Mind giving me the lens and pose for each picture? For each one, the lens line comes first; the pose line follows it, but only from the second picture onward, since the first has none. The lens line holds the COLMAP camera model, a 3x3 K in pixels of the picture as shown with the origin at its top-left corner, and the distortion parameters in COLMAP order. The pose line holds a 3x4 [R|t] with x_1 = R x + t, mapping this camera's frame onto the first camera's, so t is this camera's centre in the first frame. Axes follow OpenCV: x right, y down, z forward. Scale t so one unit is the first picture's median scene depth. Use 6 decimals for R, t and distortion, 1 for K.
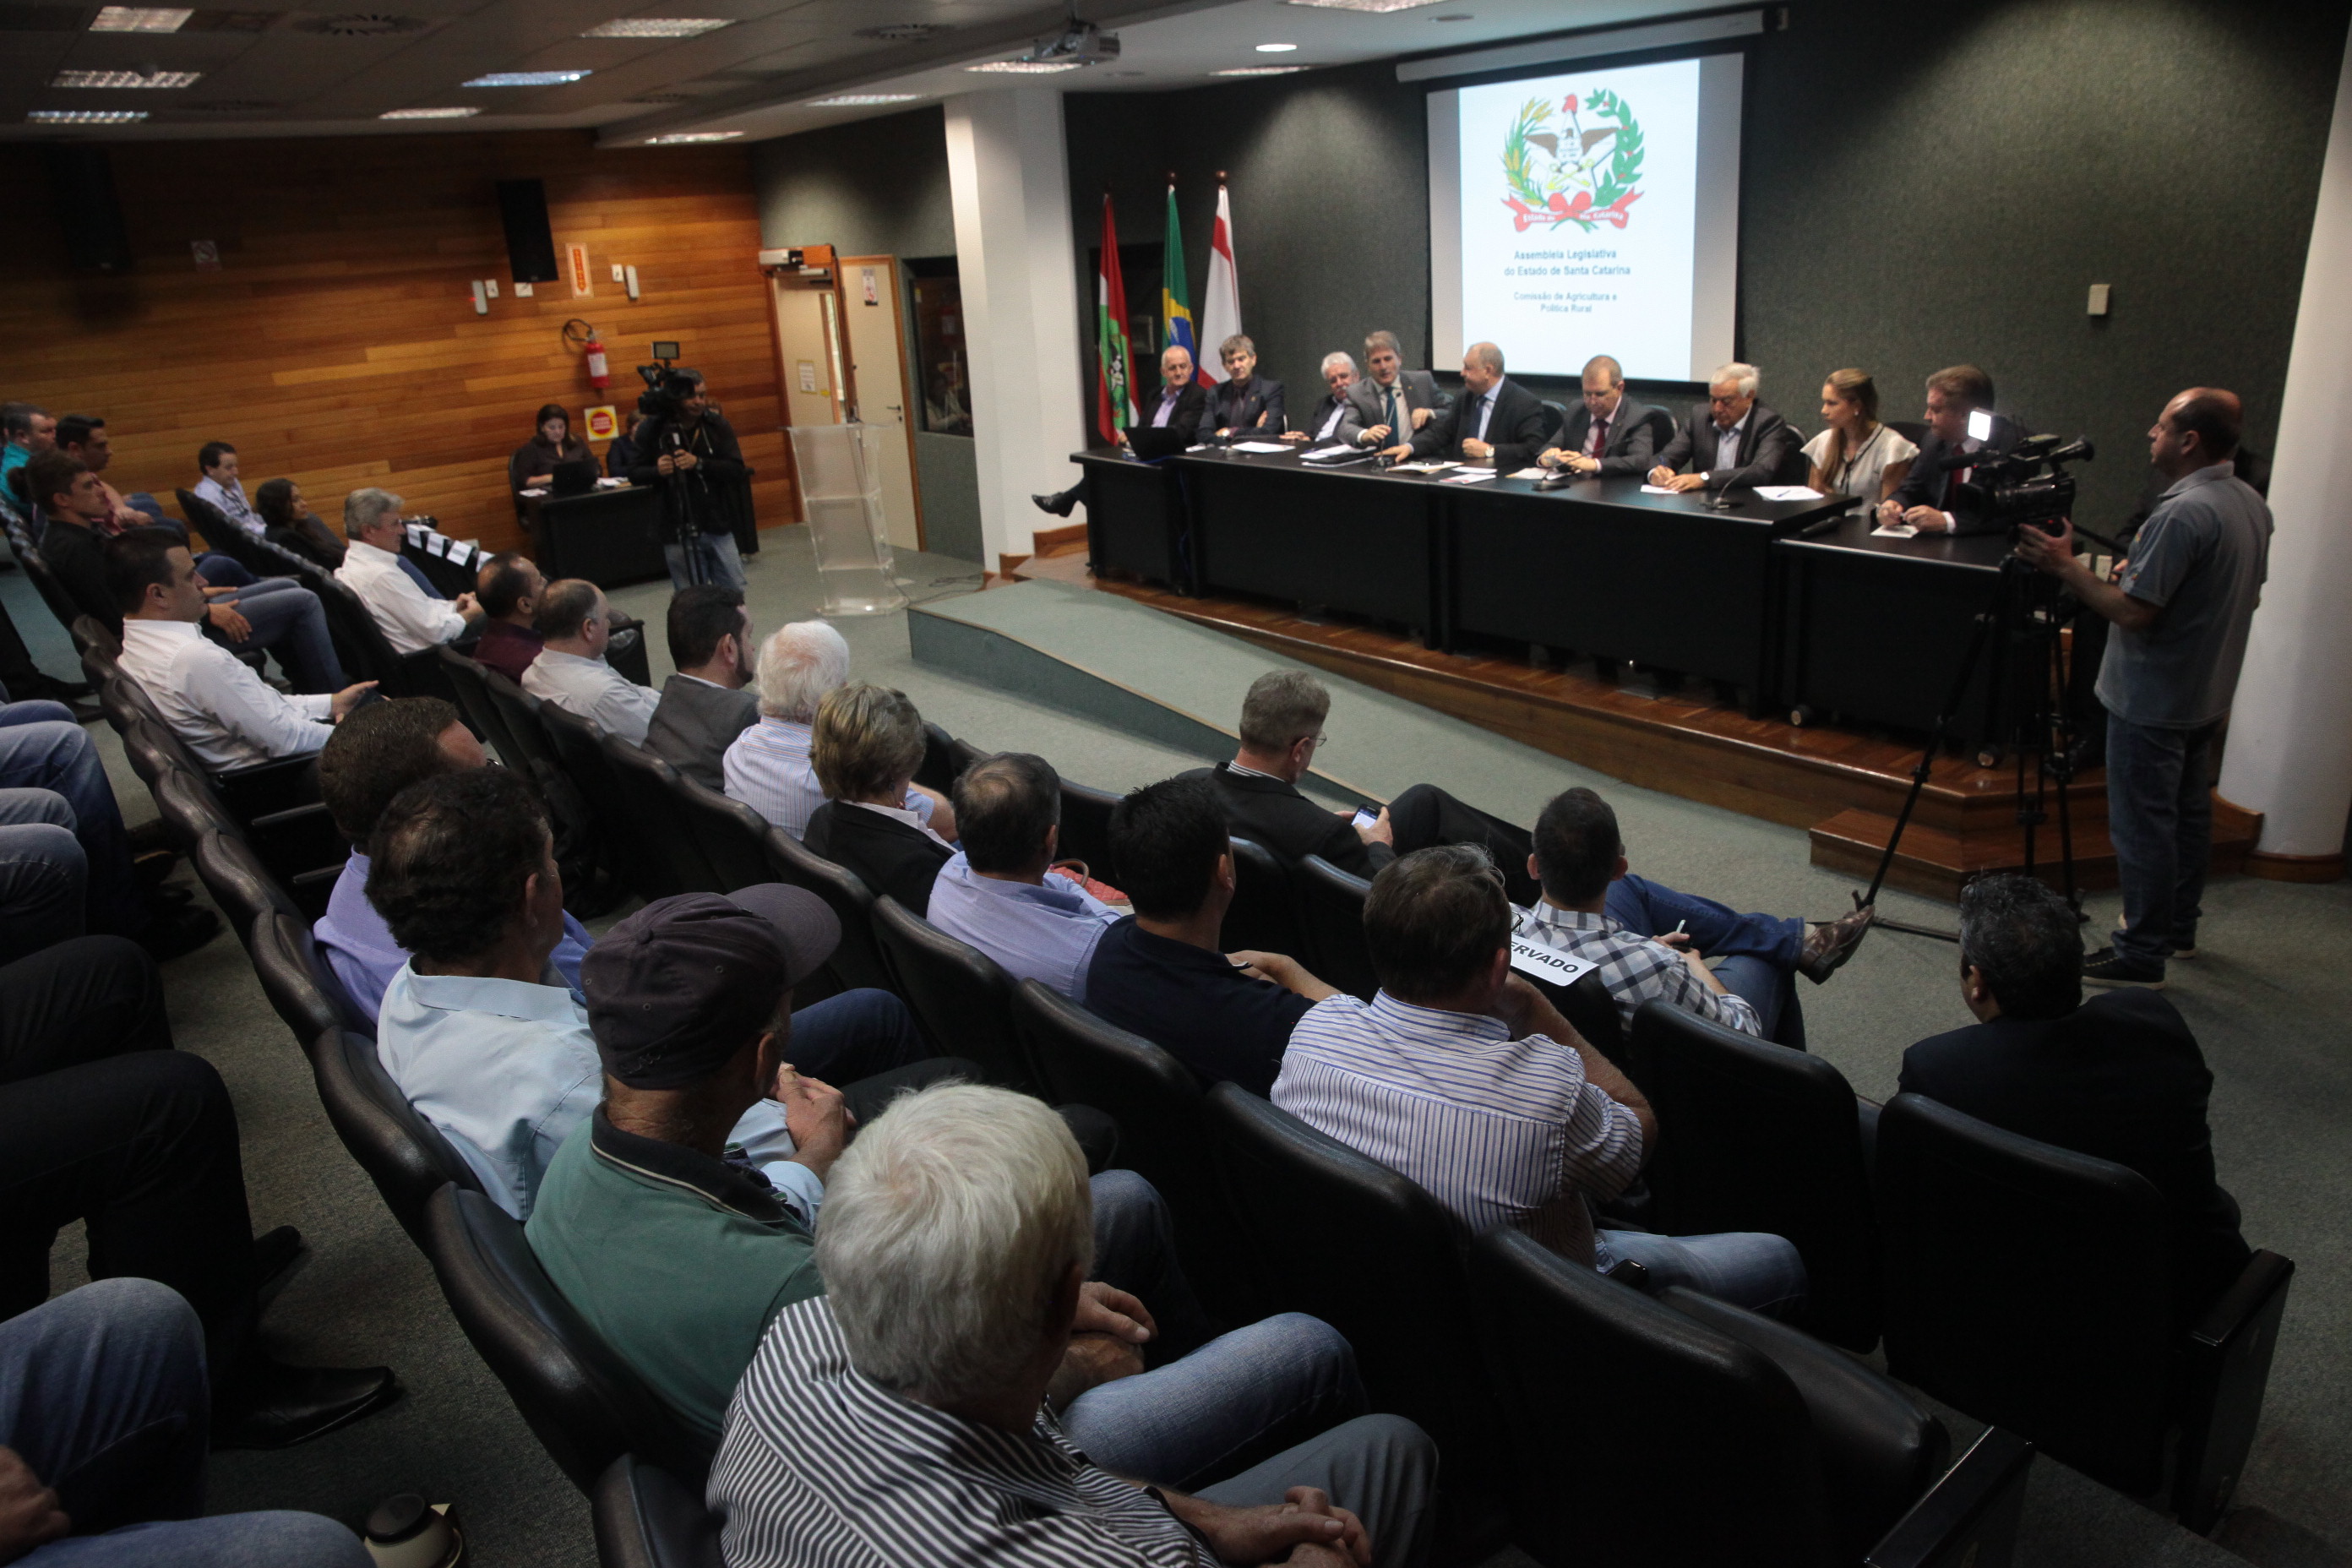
lens RADIAL K [[1618.6, 0, 1176.0], [0, 1618.6, 784.0], [0, 0, 1]] dist [-0.107832, 0.085285]
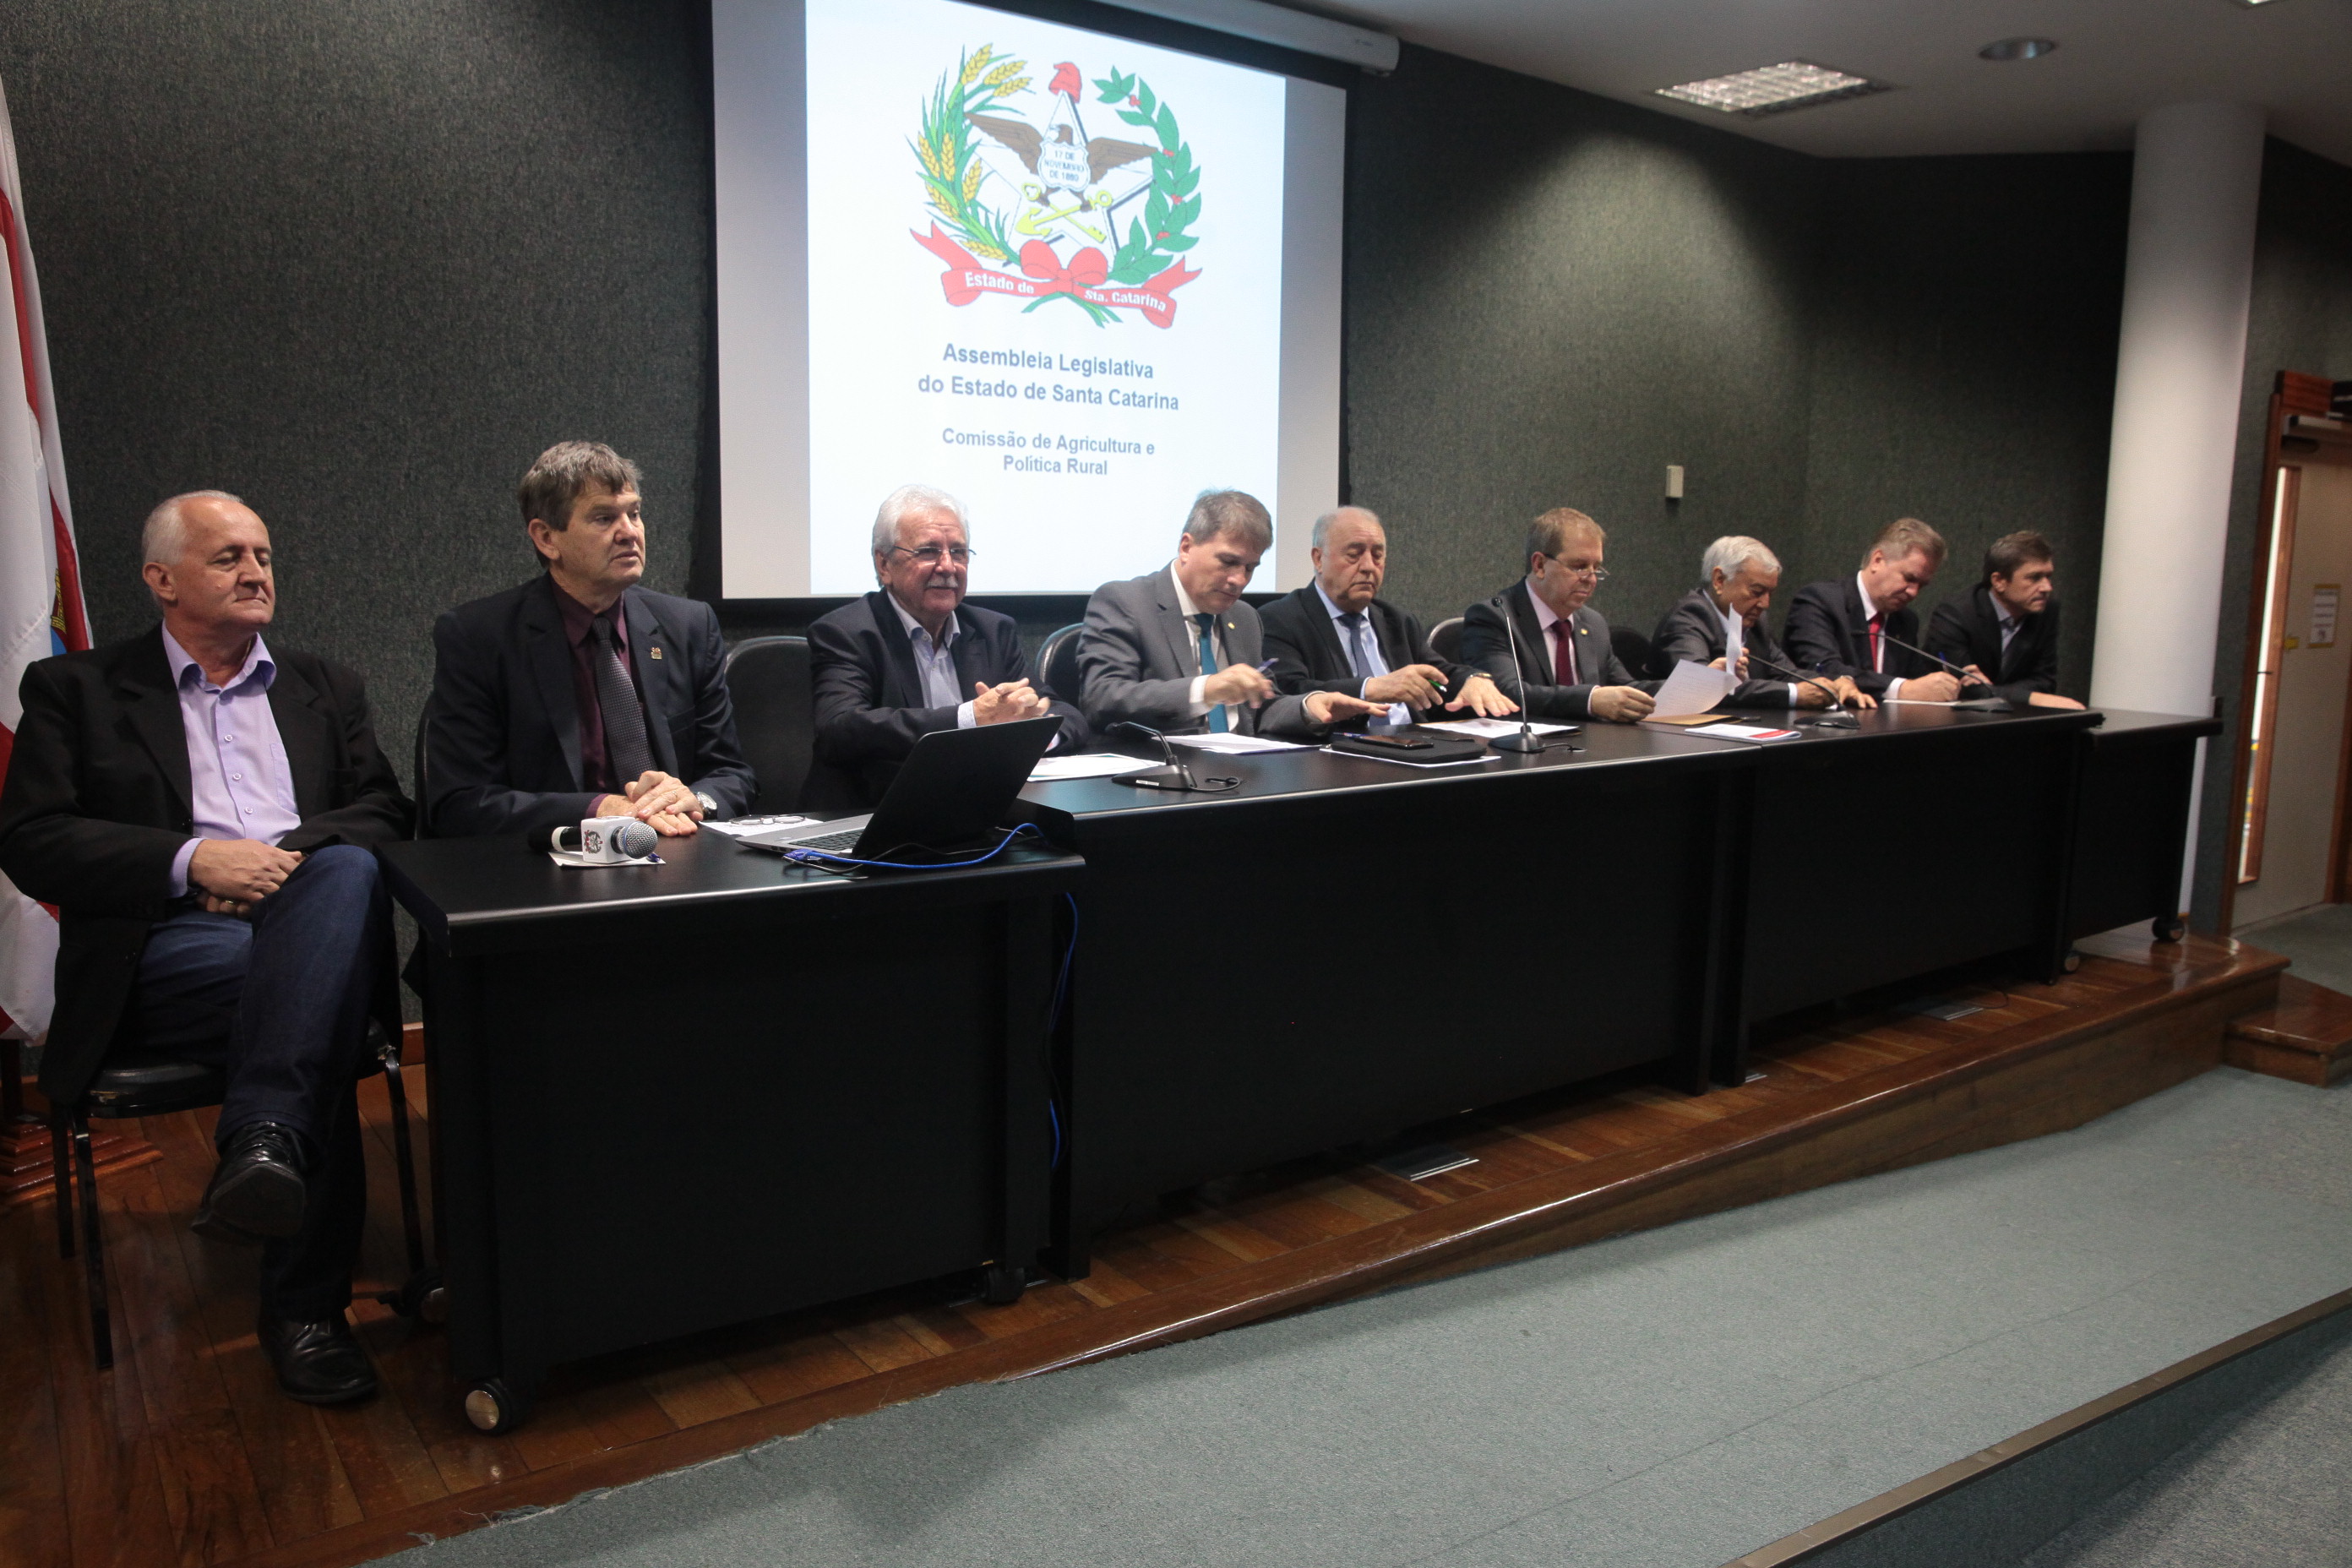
lens RADIAL K [[1686.2, 0, 1178.0], [0, 1686.2, 787.7], [0, 0, 1]] dist [-0.106199, 0.092914]
pose [[0.040484, -0.075008, 0.996361, -0.349954], [0.316758, 0.946707, 0.058400, -0.257134], [-0.947642, 0.313241, 0.062086, 1.127834]]
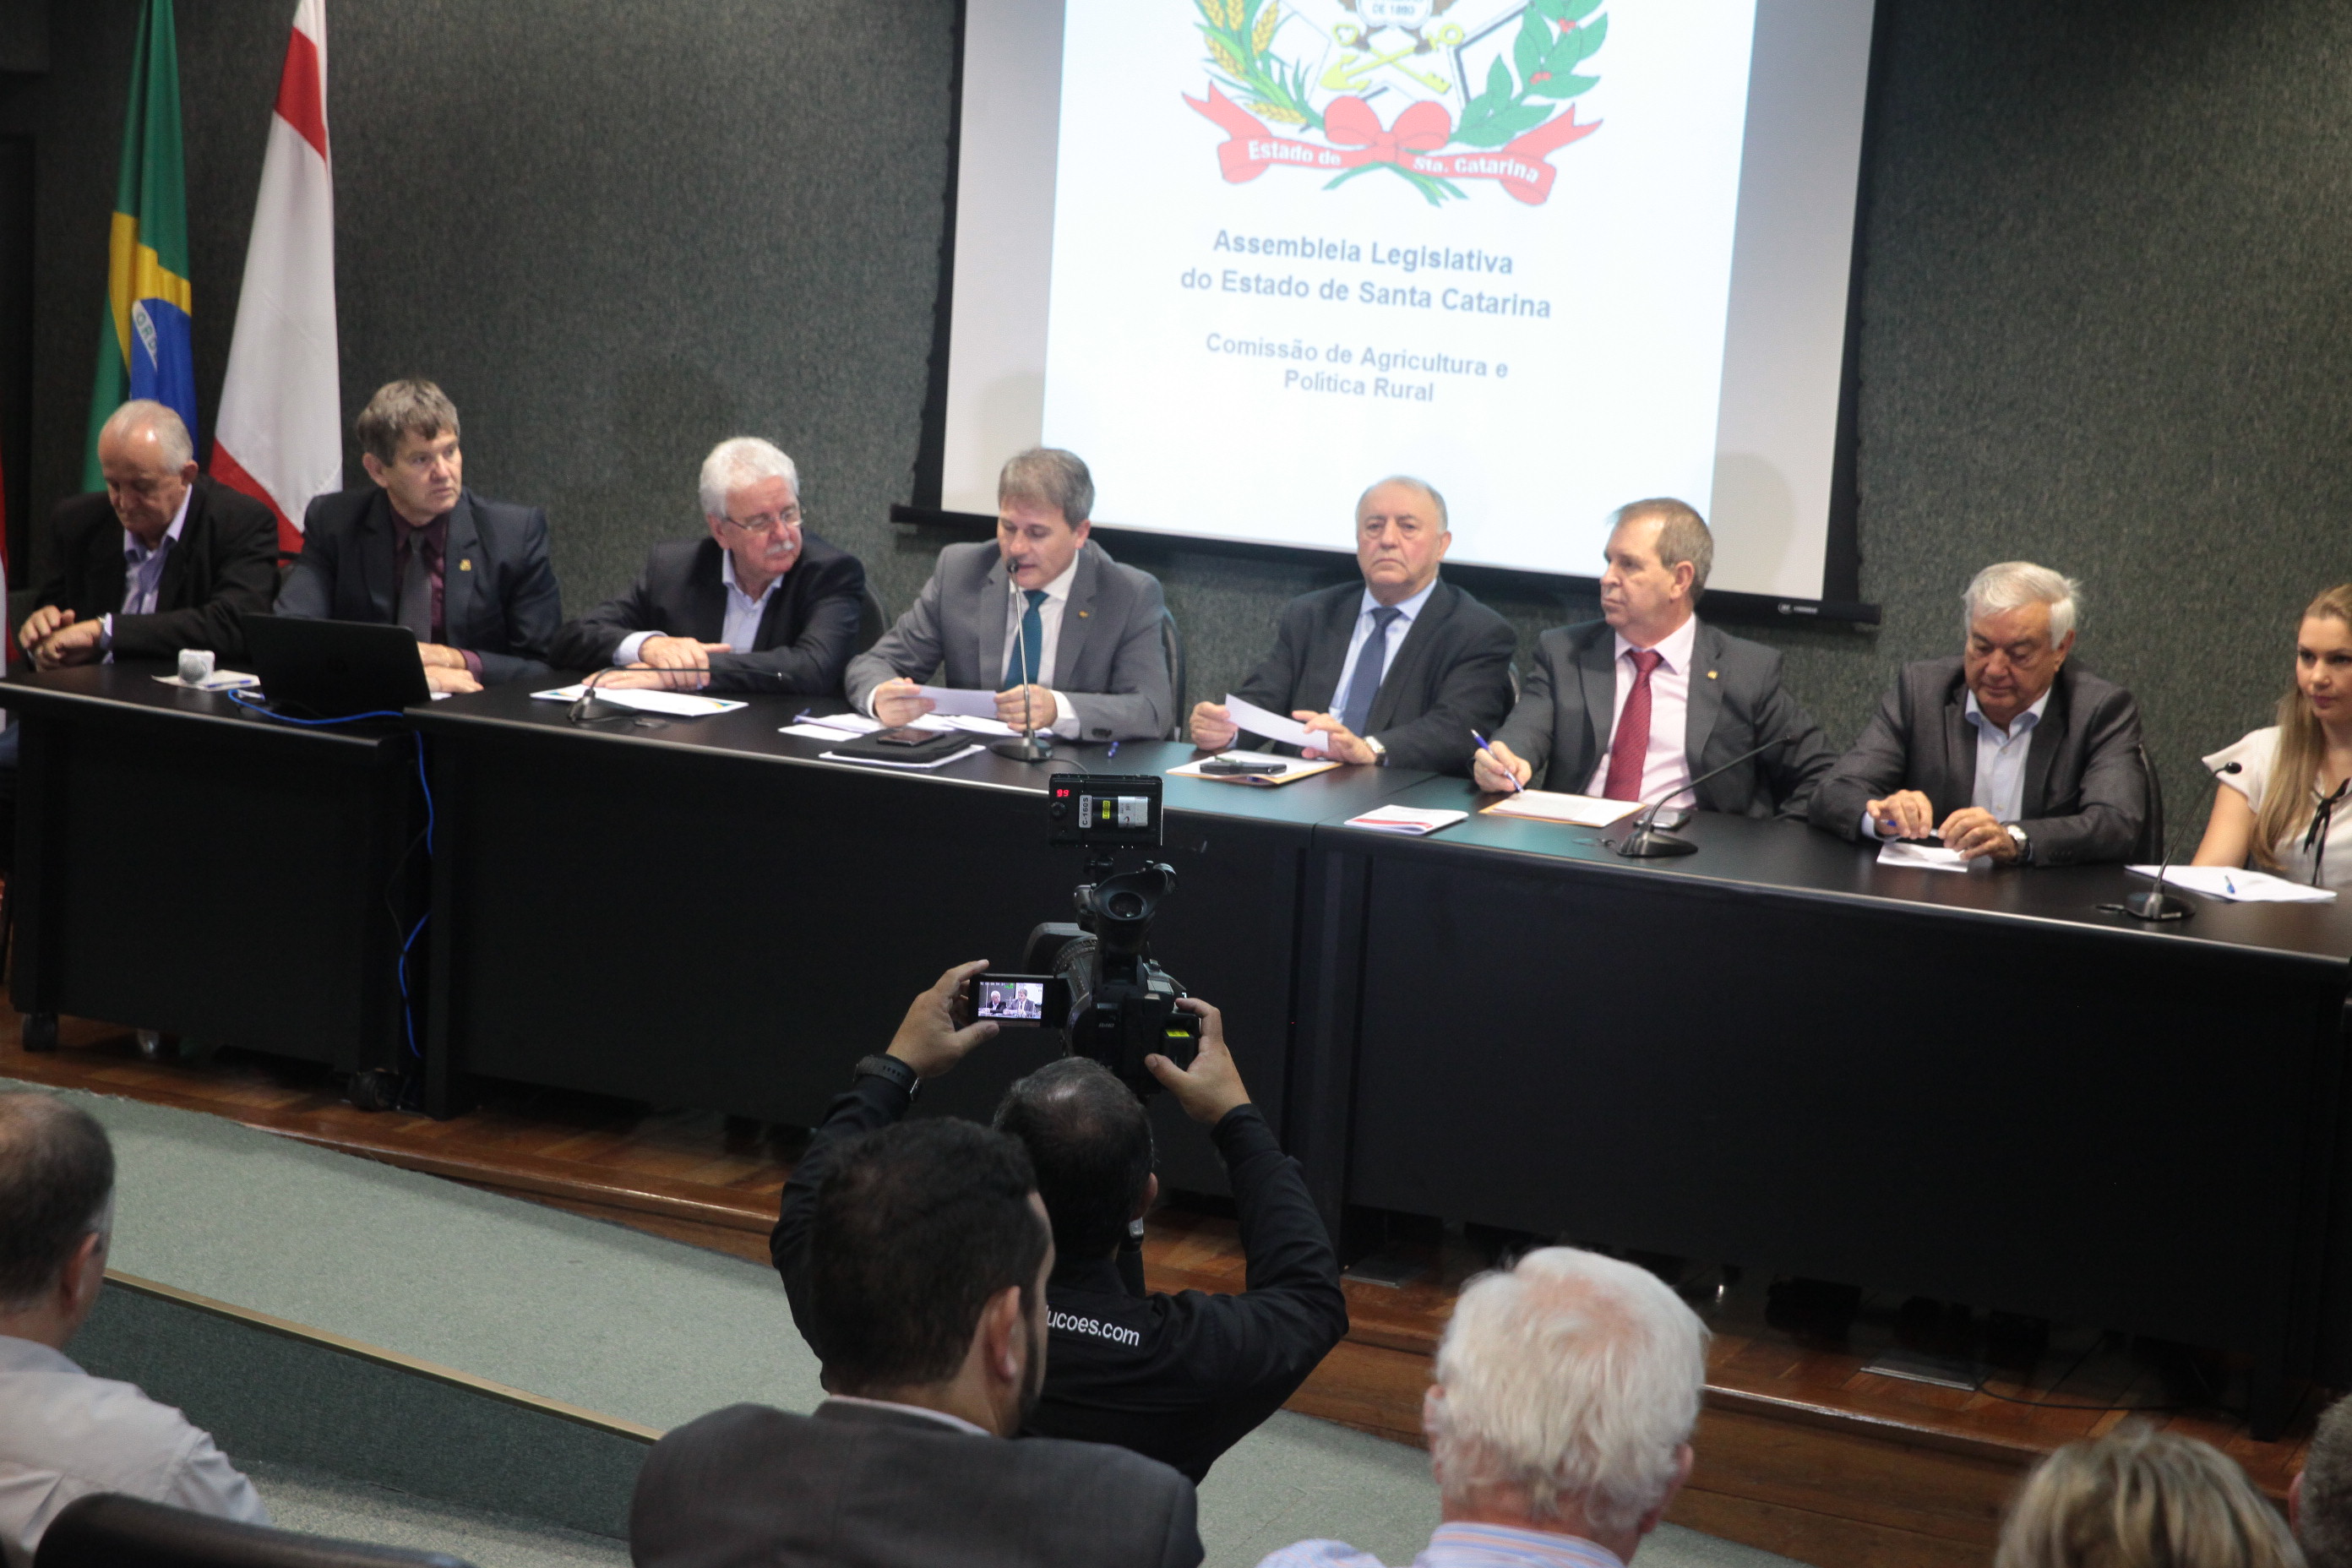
lens RADIAL K [[4414.9, 0, 1173.0], [0, 4414.9, 790.6], [0, 0, 1]] dist [0.183405, 0.327077]
pose [[0.876436, 0.043041, 0.479591, -0.372031], [0.043349, 0.984900, -0.167609, -0.020529], [-0.479564, 0.167688, 0.861336, 0.111077]]
